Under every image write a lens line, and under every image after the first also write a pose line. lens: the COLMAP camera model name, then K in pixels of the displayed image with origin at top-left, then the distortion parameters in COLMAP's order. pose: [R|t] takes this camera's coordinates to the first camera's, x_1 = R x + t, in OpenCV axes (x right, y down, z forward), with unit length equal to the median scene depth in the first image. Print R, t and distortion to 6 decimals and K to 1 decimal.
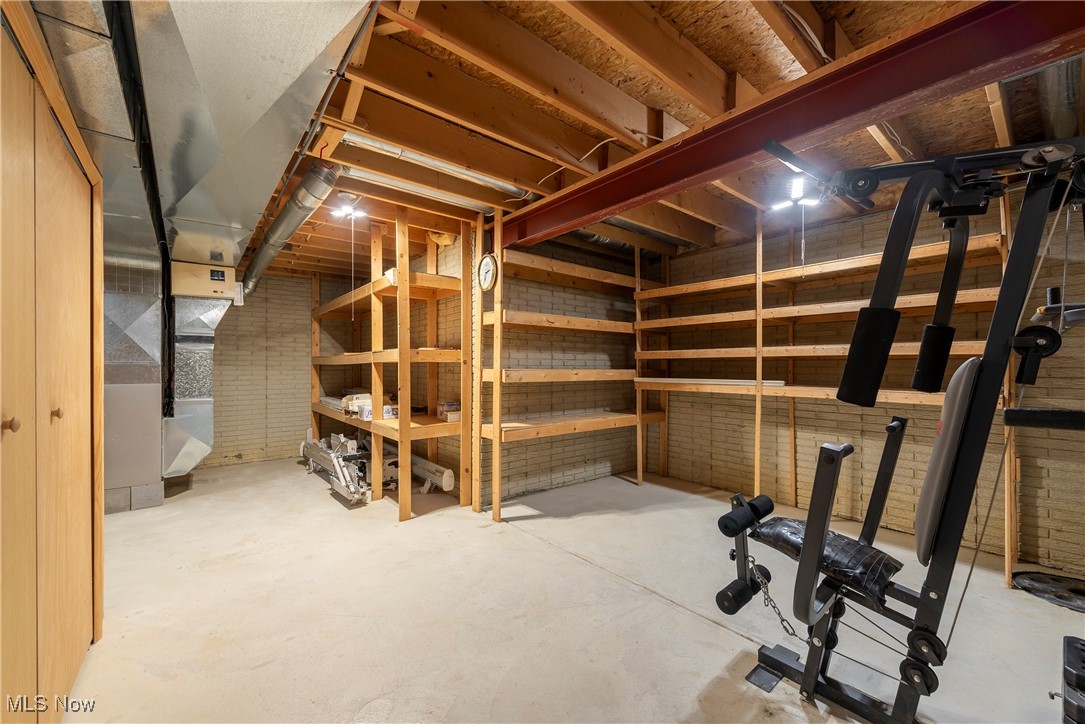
lens RADIAL K [[426.8, 0, 543.1], [0, 426.8, 362.9], [0, 0, 1]] dist [0.003626, -0.001077]
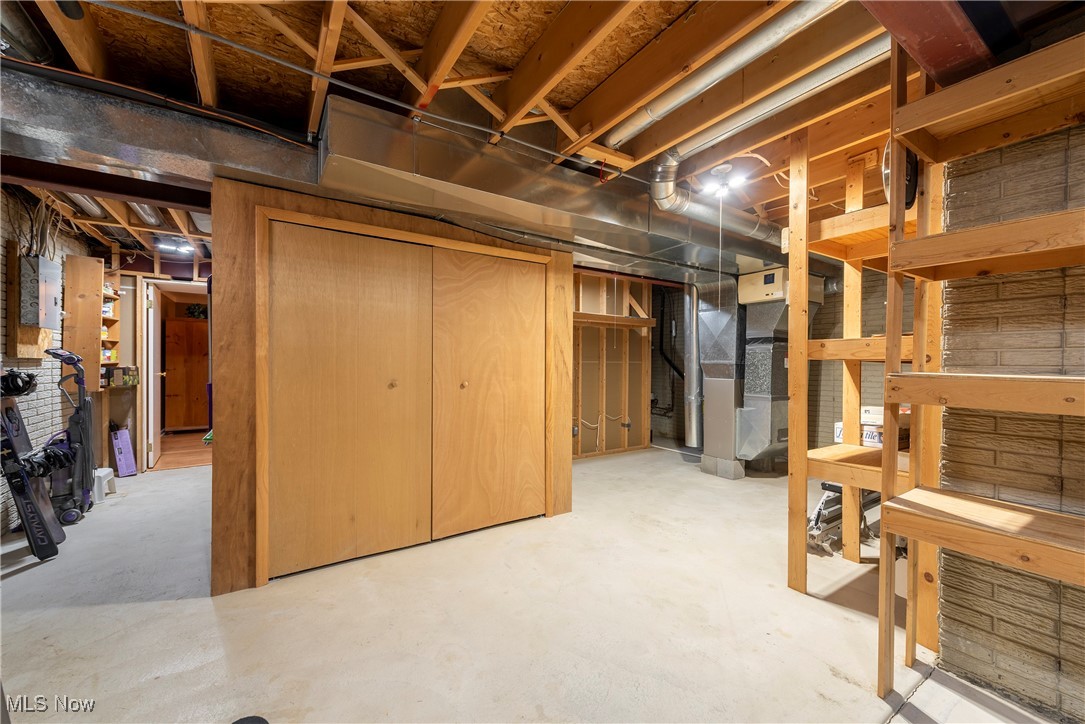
lens RADIAL K [[426.8, 0, 544.8], [0, 426.8, 367.4], [0, 0, 1]] dist [0.003626, -0.001077]
pose [[-0.128713, 0.009073, -0.991640, 0.396952], [-0.000387, 0.999958, 0.009199, 0.003959], [0.991682, 0.001568, -0.128704, 0.667102]]
